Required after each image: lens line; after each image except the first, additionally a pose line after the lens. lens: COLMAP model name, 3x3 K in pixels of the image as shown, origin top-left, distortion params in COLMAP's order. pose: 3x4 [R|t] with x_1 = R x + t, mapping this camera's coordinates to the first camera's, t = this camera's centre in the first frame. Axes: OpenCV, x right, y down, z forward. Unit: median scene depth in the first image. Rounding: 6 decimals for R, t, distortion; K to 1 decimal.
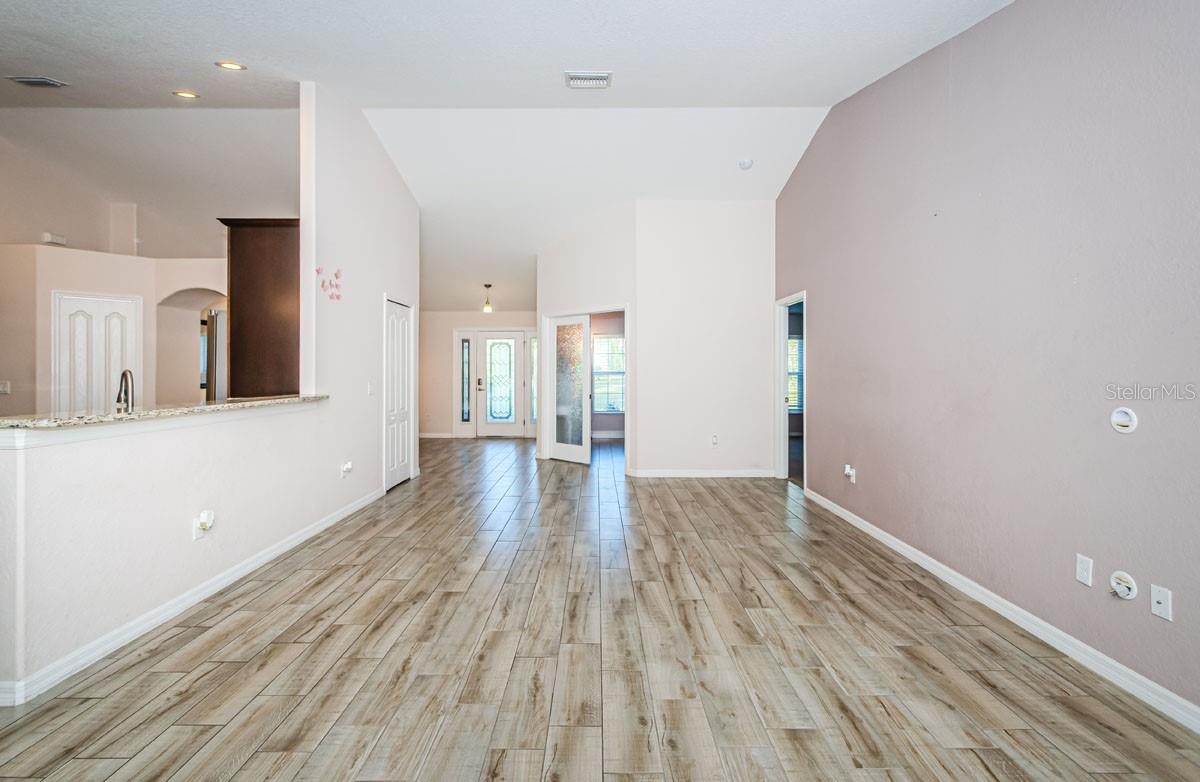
lens RADIAL K [[528.8, 0, 592.5], [0, 528.8, 369.1], [0, 0, 1]] dist [0.007958, -0.002981]
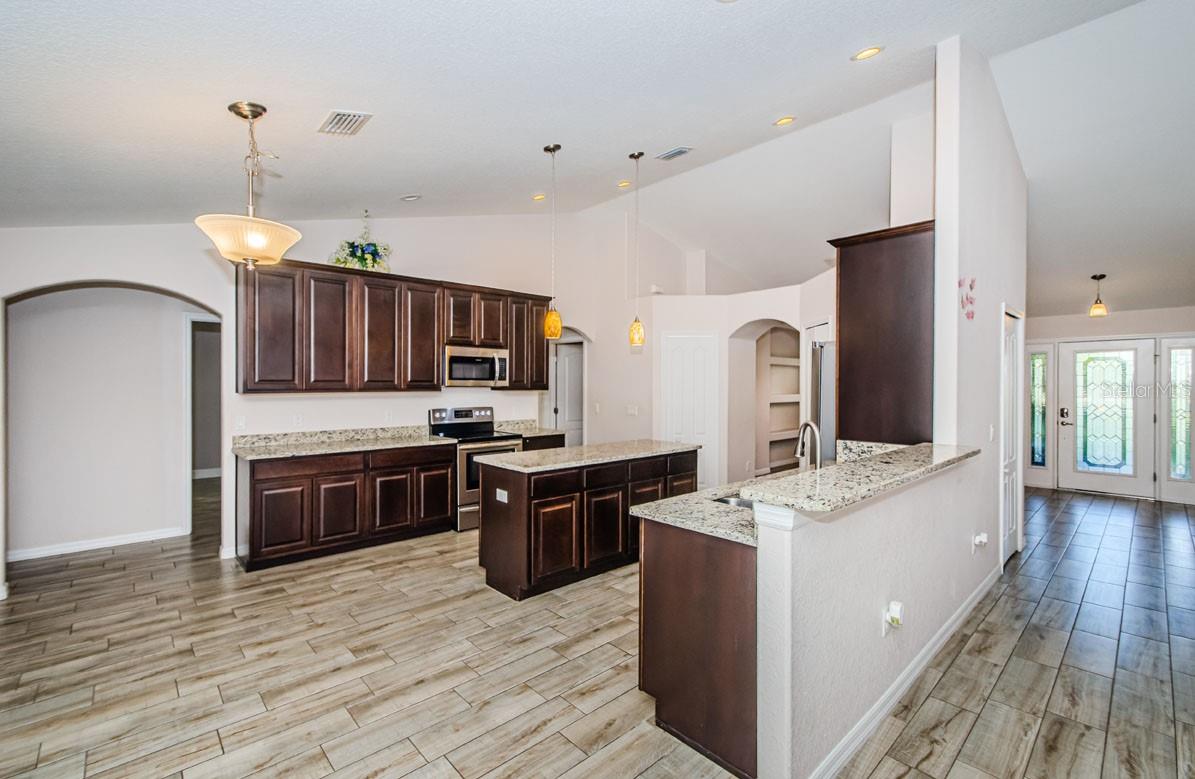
lens RADIAL K [[526.6, 0, 585.9], [0, 526.6, 384.1], [0, 0, 1]] dist [0.007958, -0.002981]
pose [[0.673522, 0.001925, -0.739165, -0.407277], [-0.001373, 0.999998, 0.001353, -0.051655], [0.739166, 0.000104, 0.673523, 0.113480]]
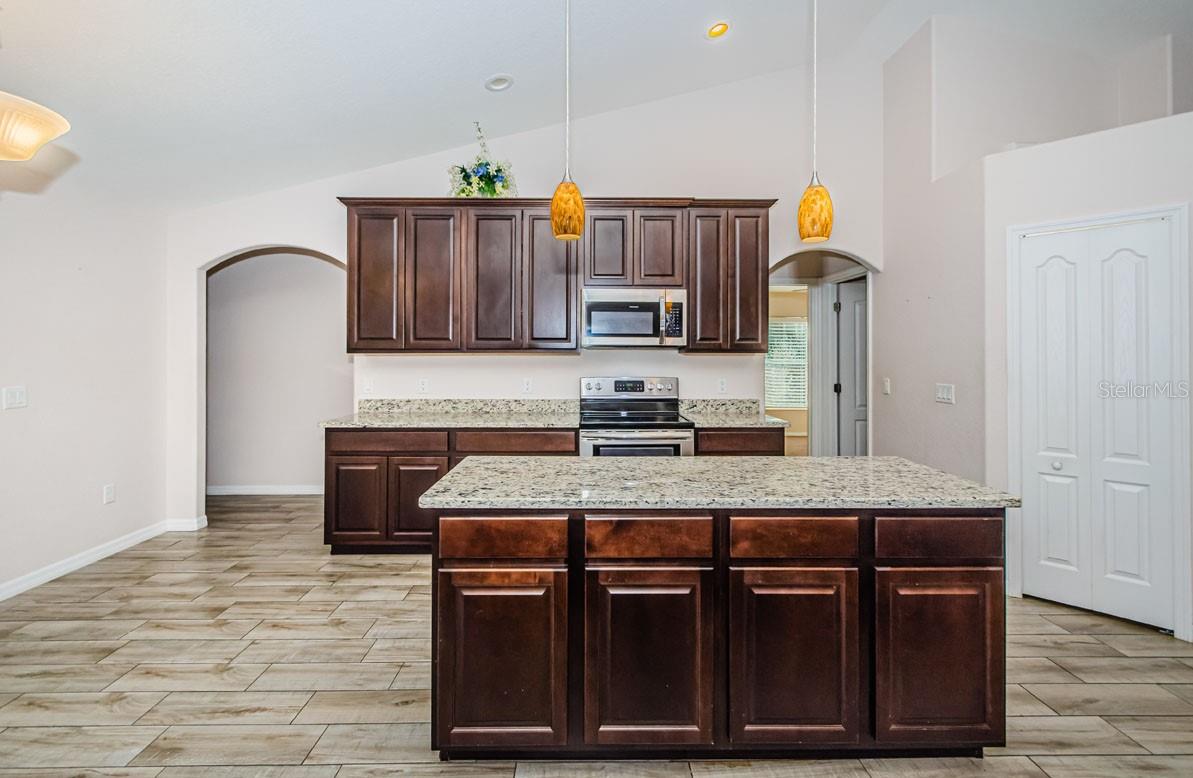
lens RADIAL K [[525.7, 0, 587.0], [0, 525.7, 352.5], [0, 0, 1]] dist [0.007958, -0.002981]
pose [[0.019054, -0.008695, -0.999781, -0.771469], [-0.000673, 0.999962, -0.008710, -0.015332], [0.999818, 0.000838, 0.019047, 0.924677]]
